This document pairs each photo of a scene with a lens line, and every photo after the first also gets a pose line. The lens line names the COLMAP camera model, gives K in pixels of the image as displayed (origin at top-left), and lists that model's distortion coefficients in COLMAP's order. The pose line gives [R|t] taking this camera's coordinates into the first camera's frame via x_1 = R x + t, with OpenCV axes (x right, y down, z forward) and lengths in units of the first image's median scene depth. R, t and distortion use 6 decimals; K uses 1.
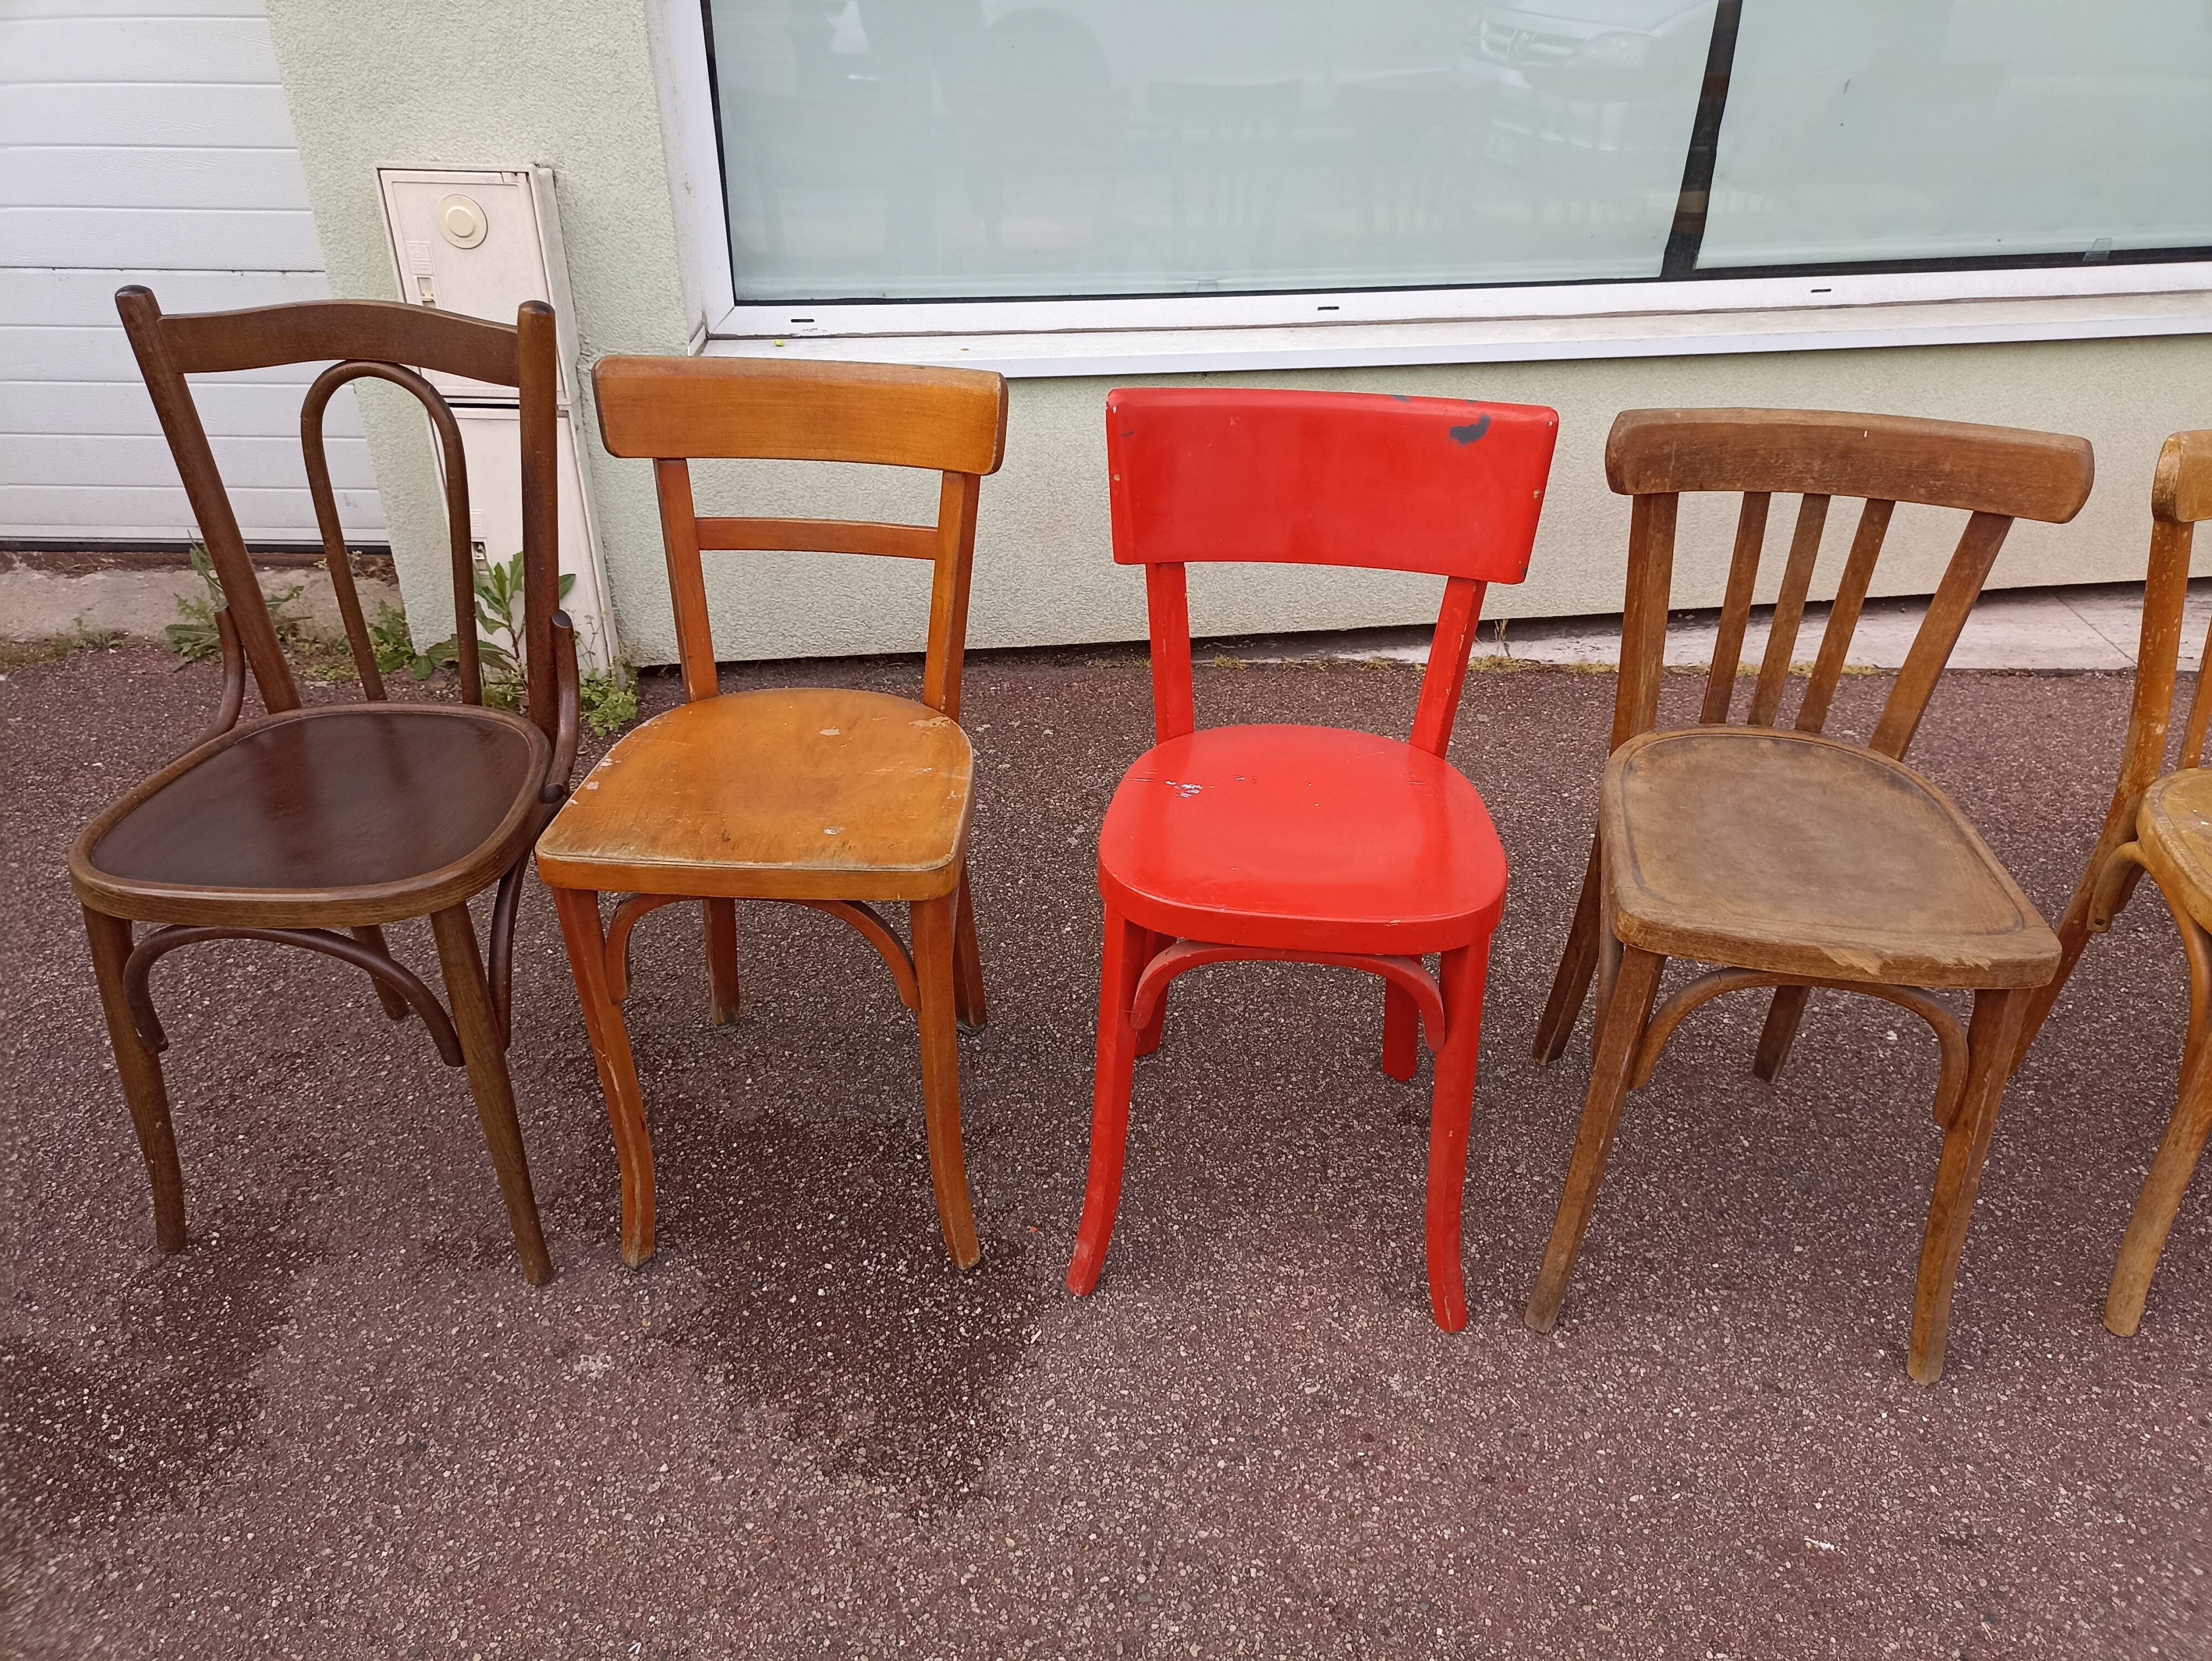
lens RADIAL K [[1625.9, 0, 1127.6], [0, 1625.9, 837.1], [0, 0, 1]] dist [0.021879, -0.010351]
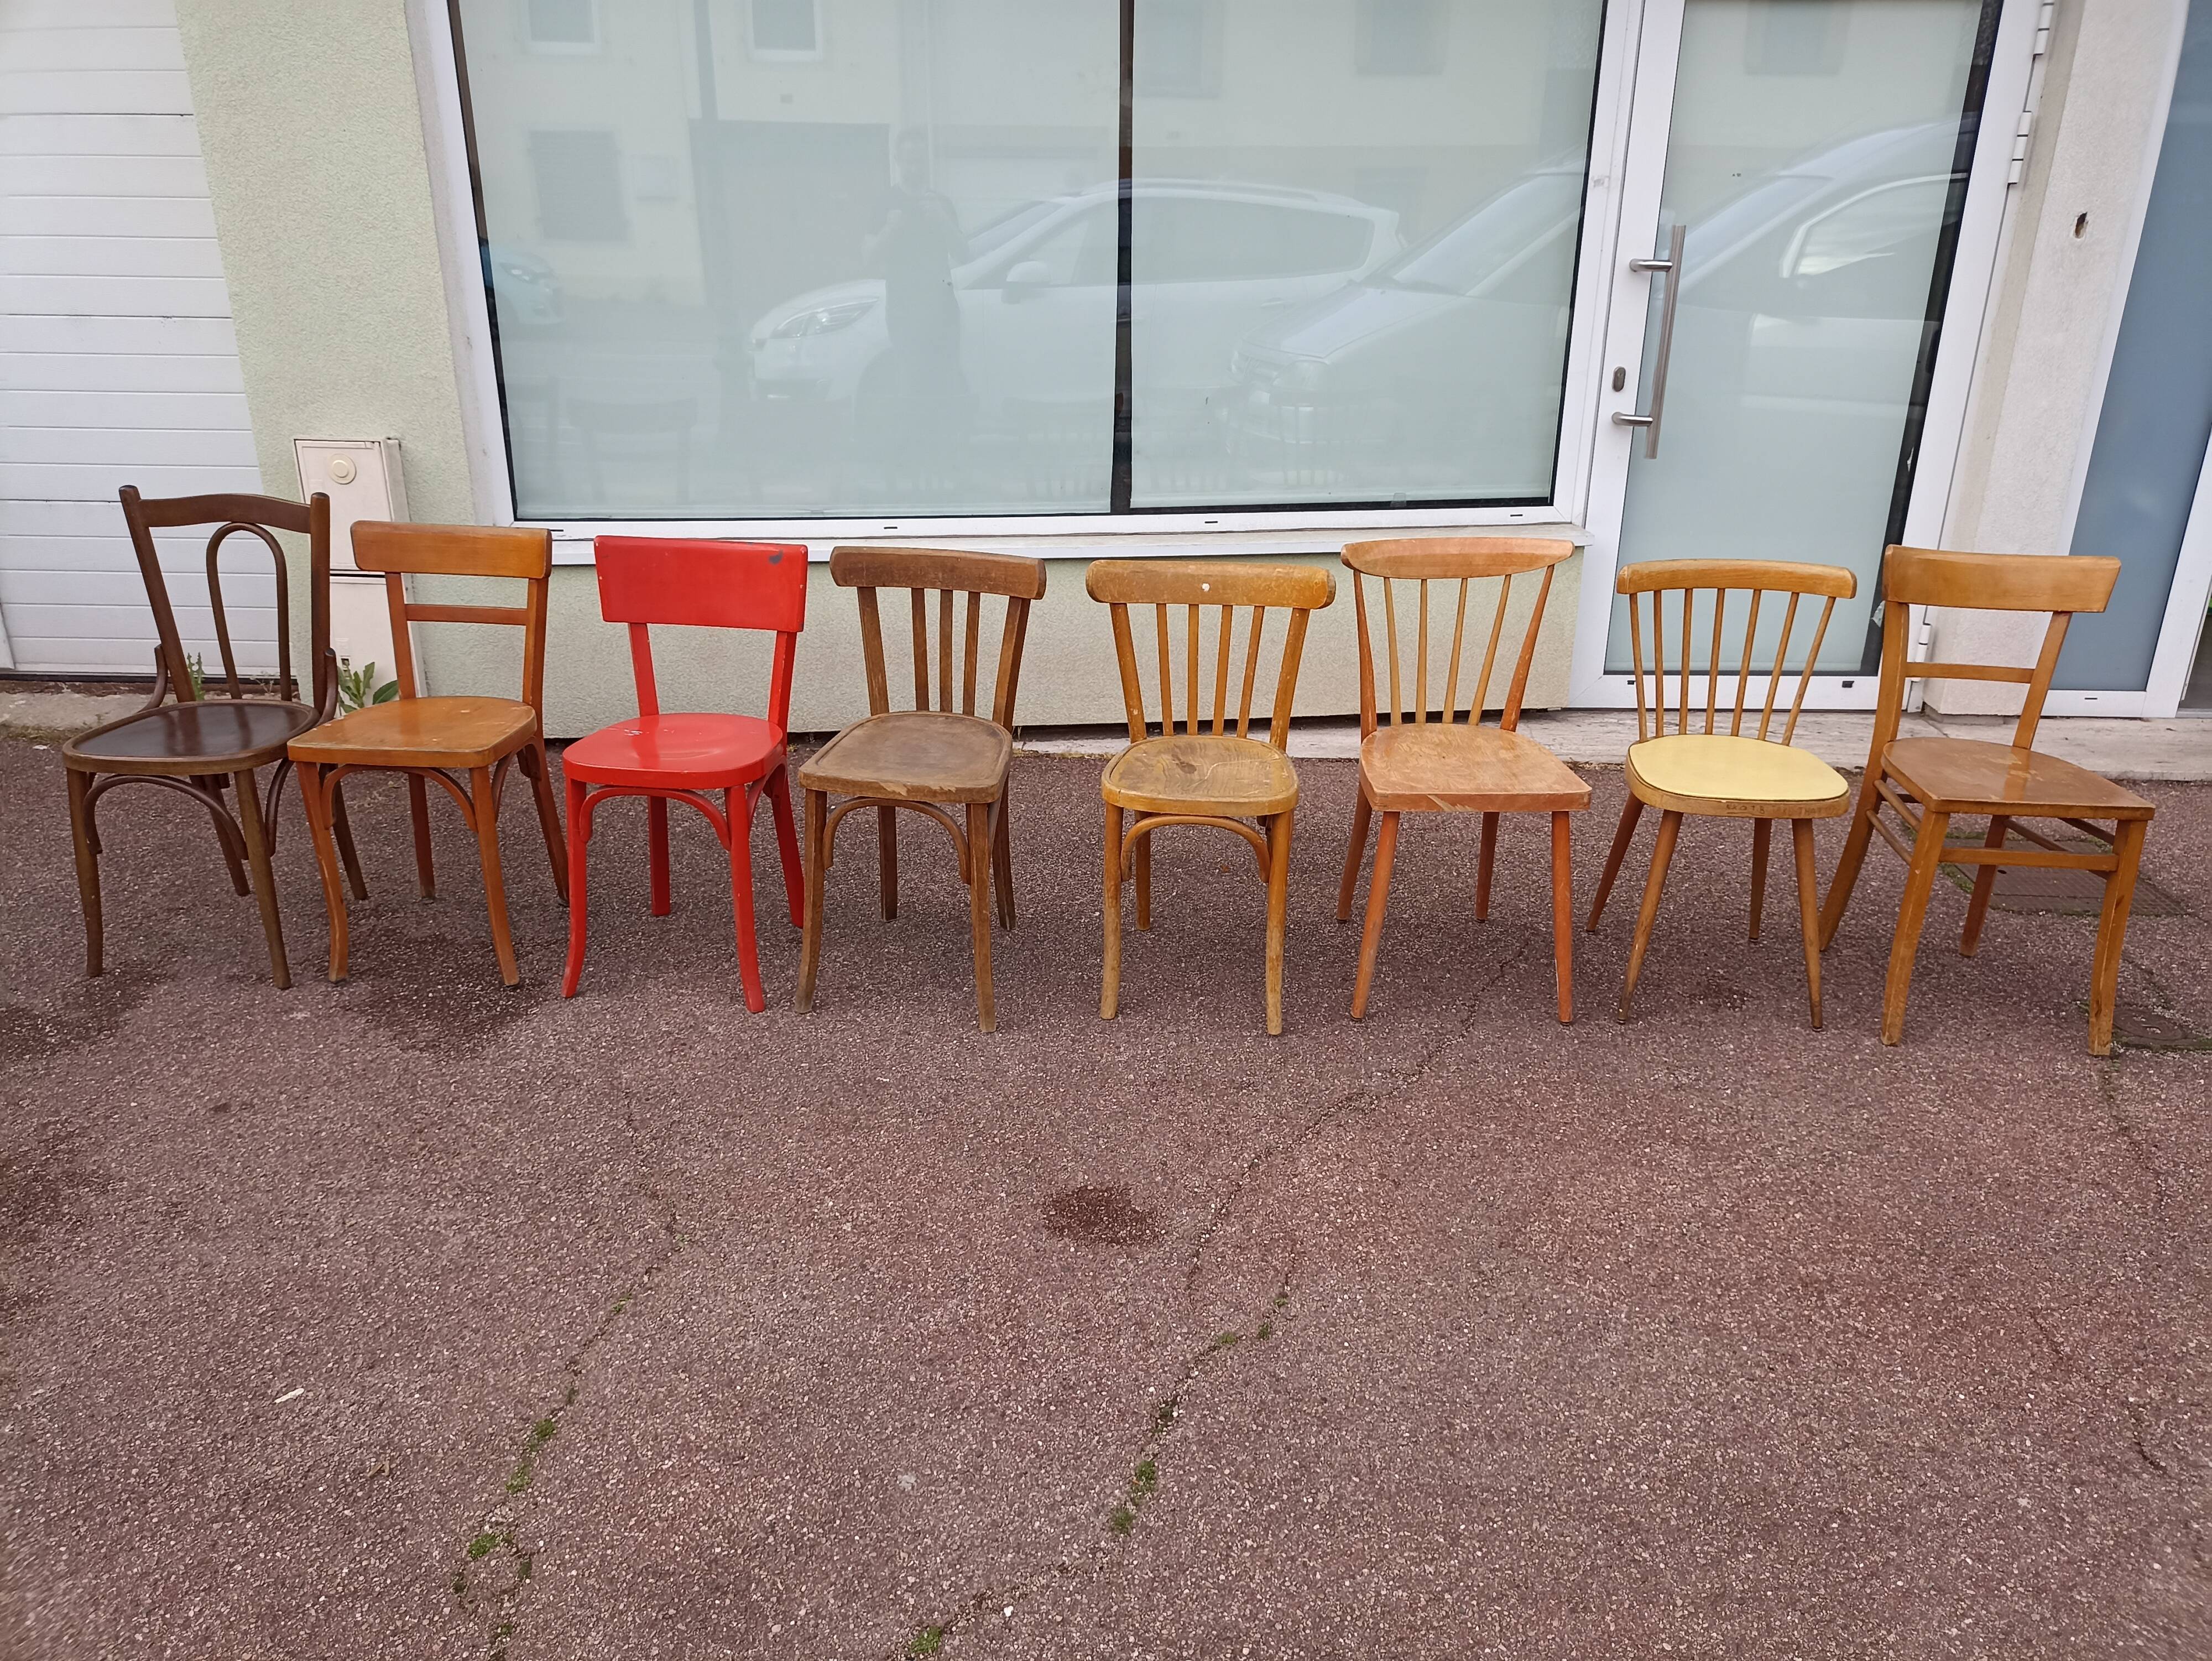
lens RADIAL K [[1625.9, 0, 1126.6], [0, 1625.9, 837.9], [0, 0, 1]] dist [0.021879, -0.010351]
pose [[0.999725, 0.010560, -0.020959, 0.632572], [-0.013904, 0.985953, -0.166443, 0.388249], [0.018906, 0.166688, 0.985828, -0.848310]]
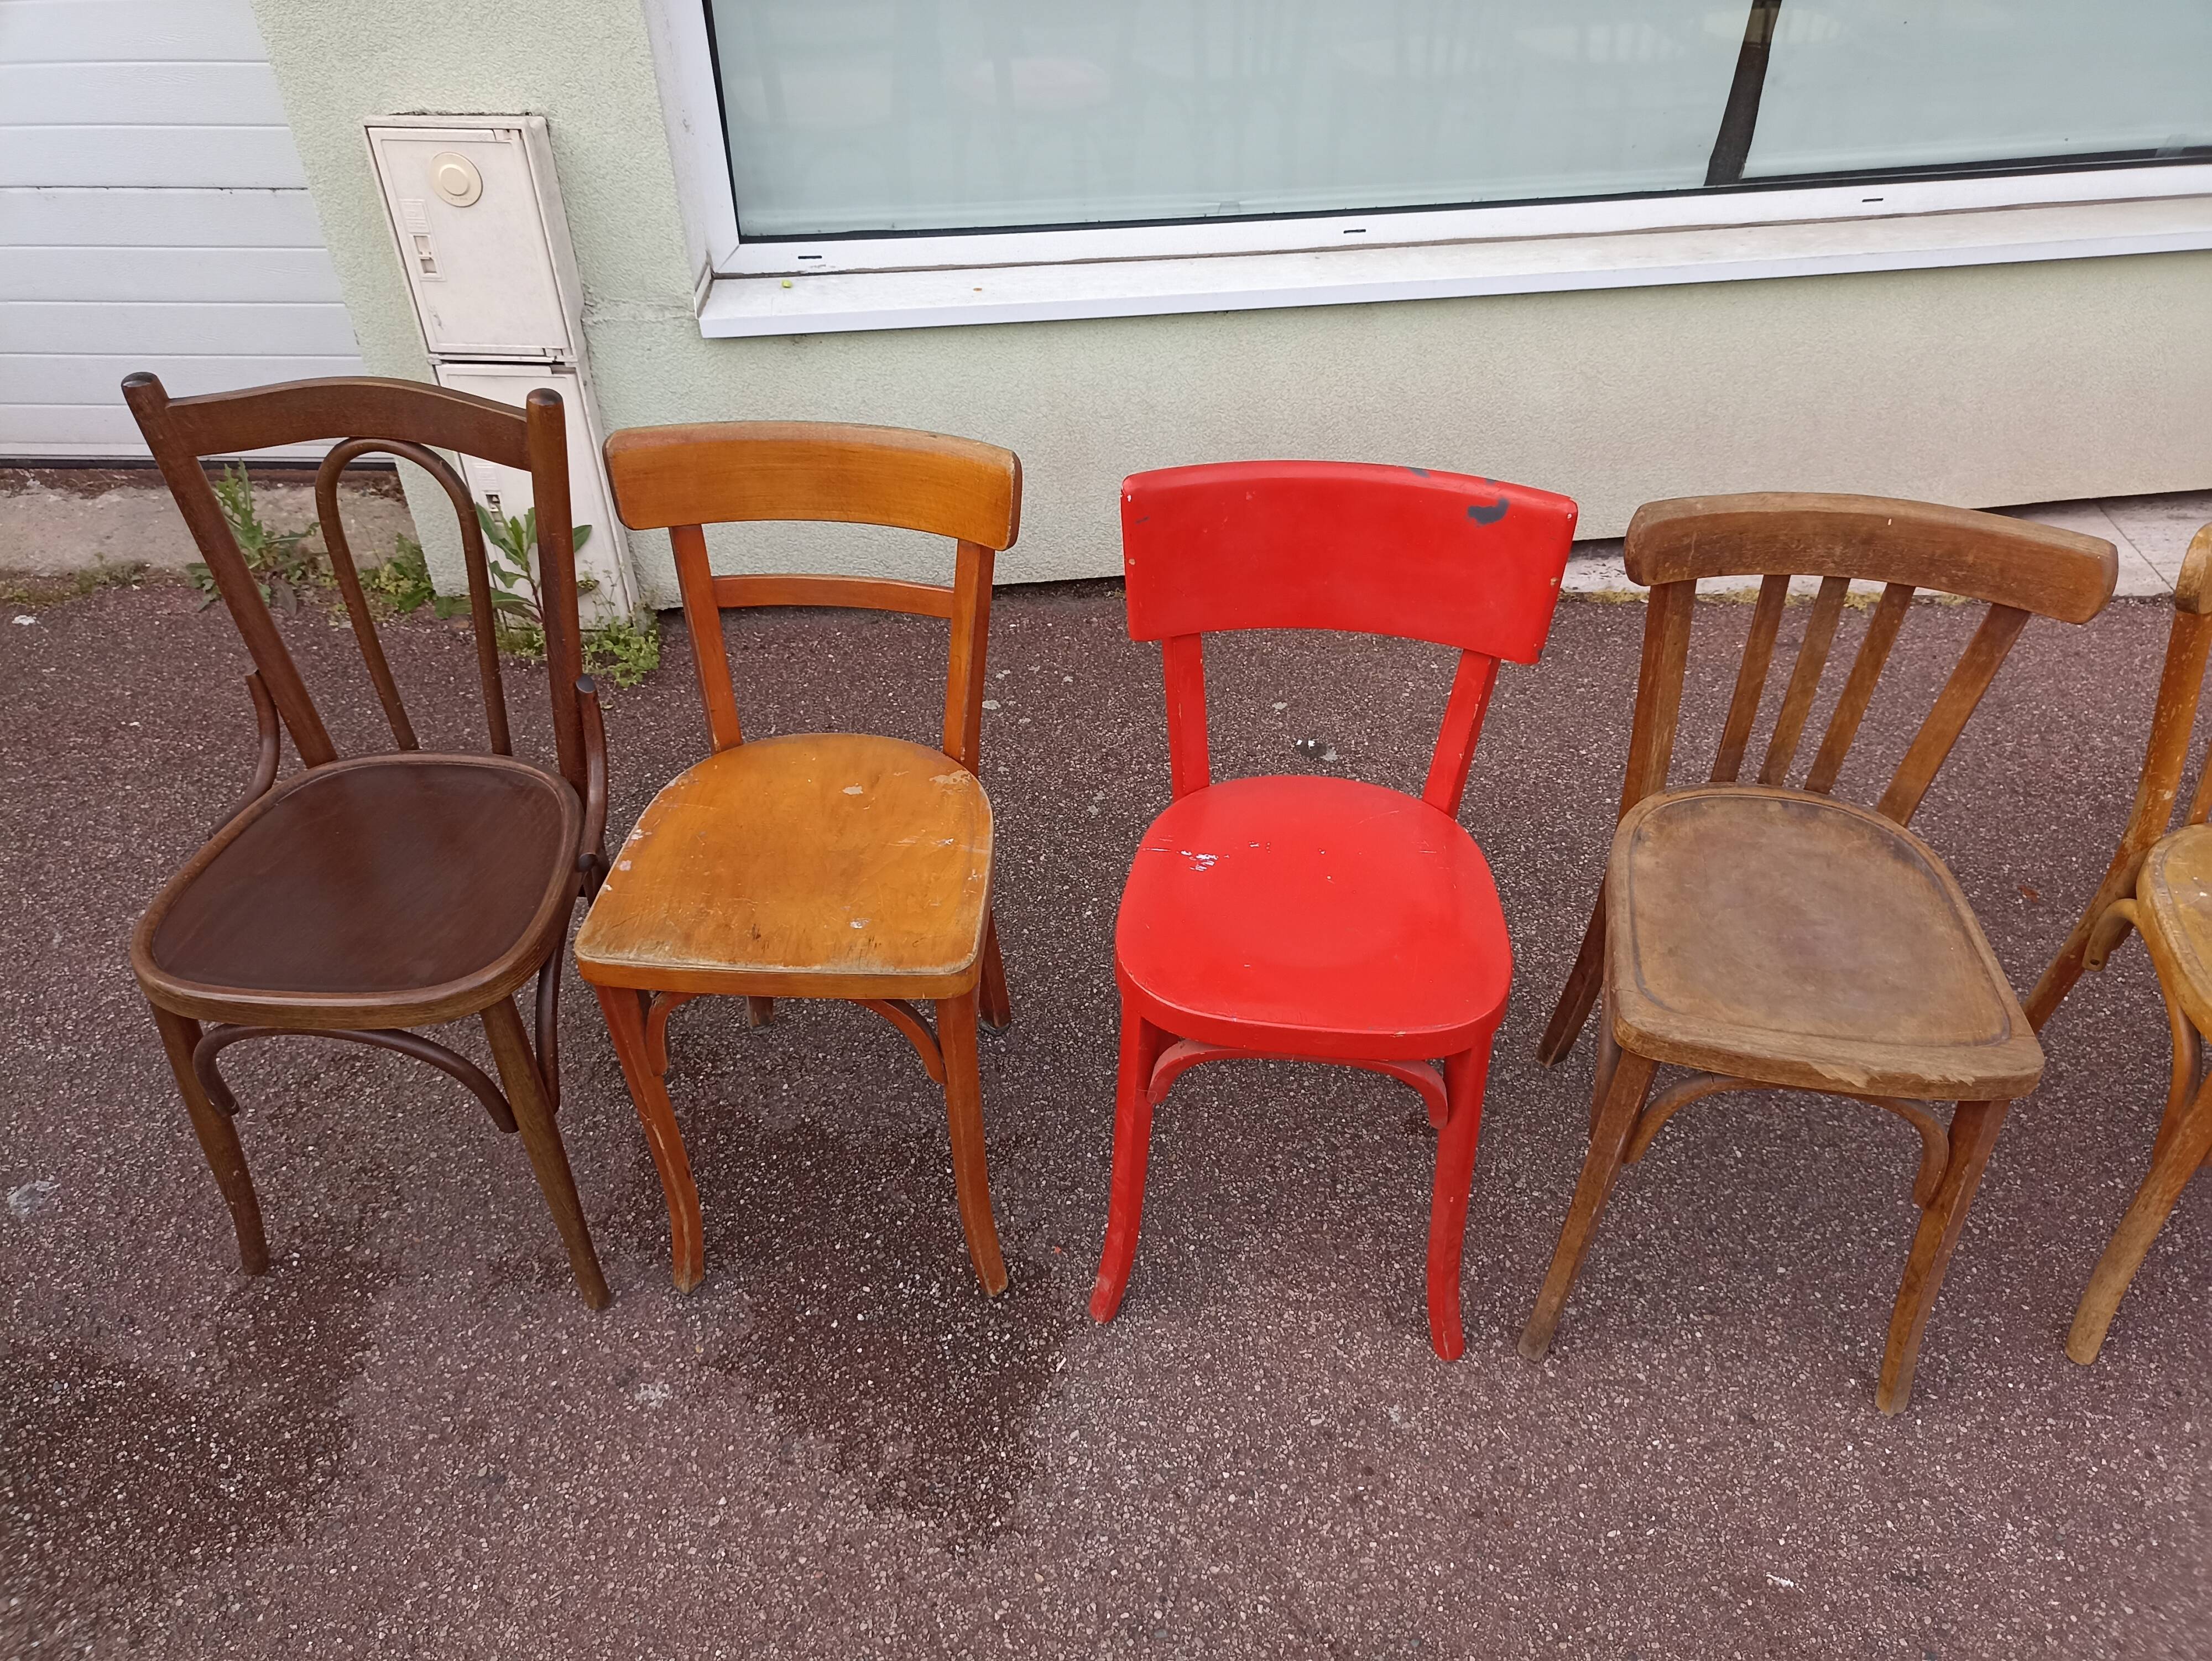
lens RADIAL K [[1625.9, 0, 1124.2], [0, 1625.9, 837.2], [0, 0, 1]] dist [0.021879, -0.010351]
pose [[0.999853, -0.002467, -0.016994, 0.004372], [0.004963, 0.988908, 0.148444, -0.184380], [0.016439, -0.148507, 0.988775, -0.010423]]
